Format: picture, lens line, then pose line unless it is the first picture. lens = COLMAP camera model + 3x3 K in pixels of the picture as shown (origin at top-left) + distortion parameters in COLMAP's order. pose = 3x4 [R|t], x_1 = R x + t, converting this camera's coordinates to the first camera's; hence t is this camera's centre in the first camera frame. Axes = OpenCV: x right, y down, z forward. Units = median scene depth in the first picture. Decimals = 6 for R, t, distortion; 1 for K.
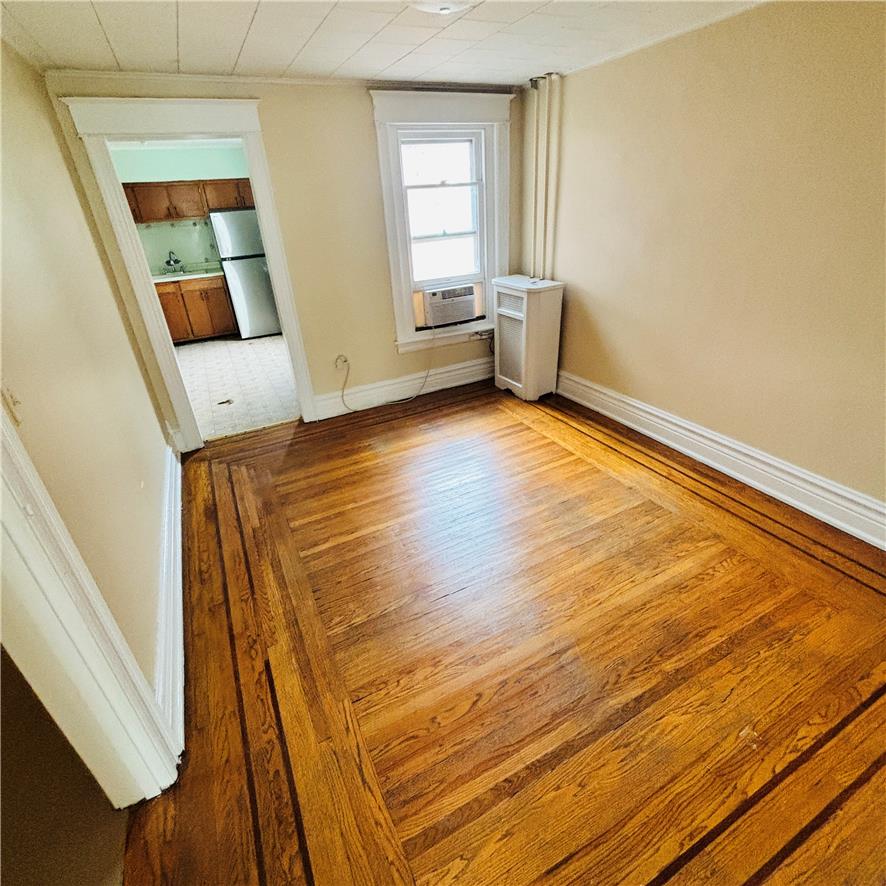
lens RADIAL K [[474.5, 0, 443.0], [0, 474.5, 443.0], [0, 0, 1]] dist [0.018308, -0.019664]
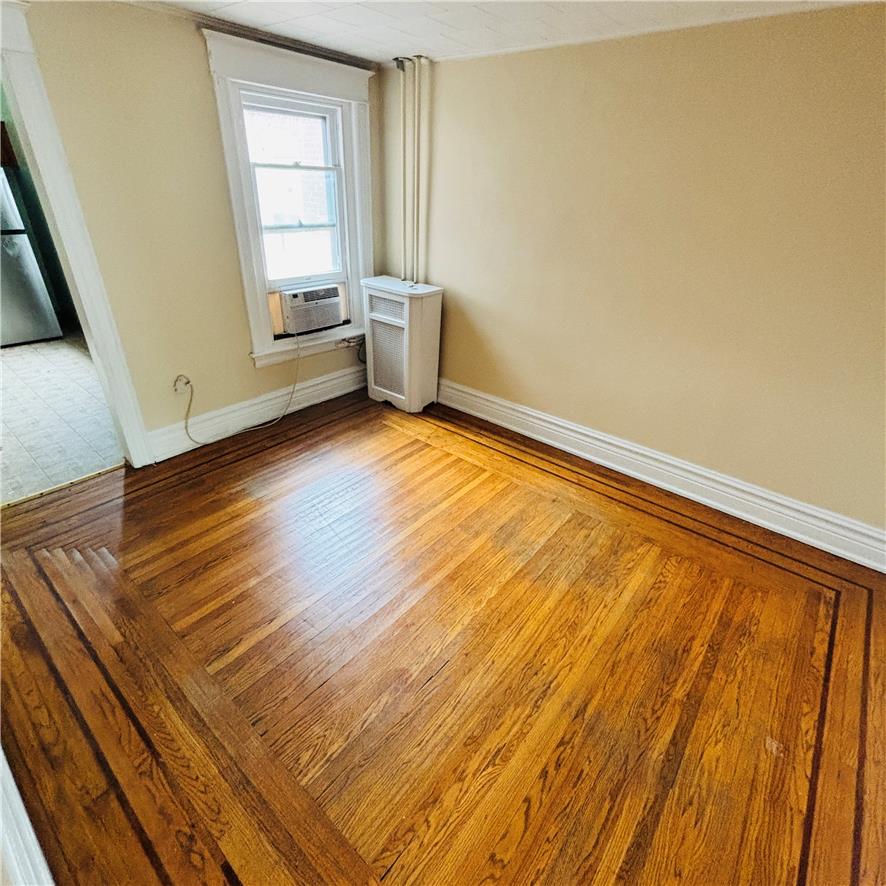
lens RADIAL K [[475.6, 0, 441.0], [0, 475.6, 442.6], [0, 0, 1]] dist [-0.000929, 0.002388]
pose [[0.913302, -0.108551, 0.392551, -0.154892], [0.100553, 0.994089, 0.040947, -0.070673], [-0.394676, 0.002075, 0.918818, 0.138441]]
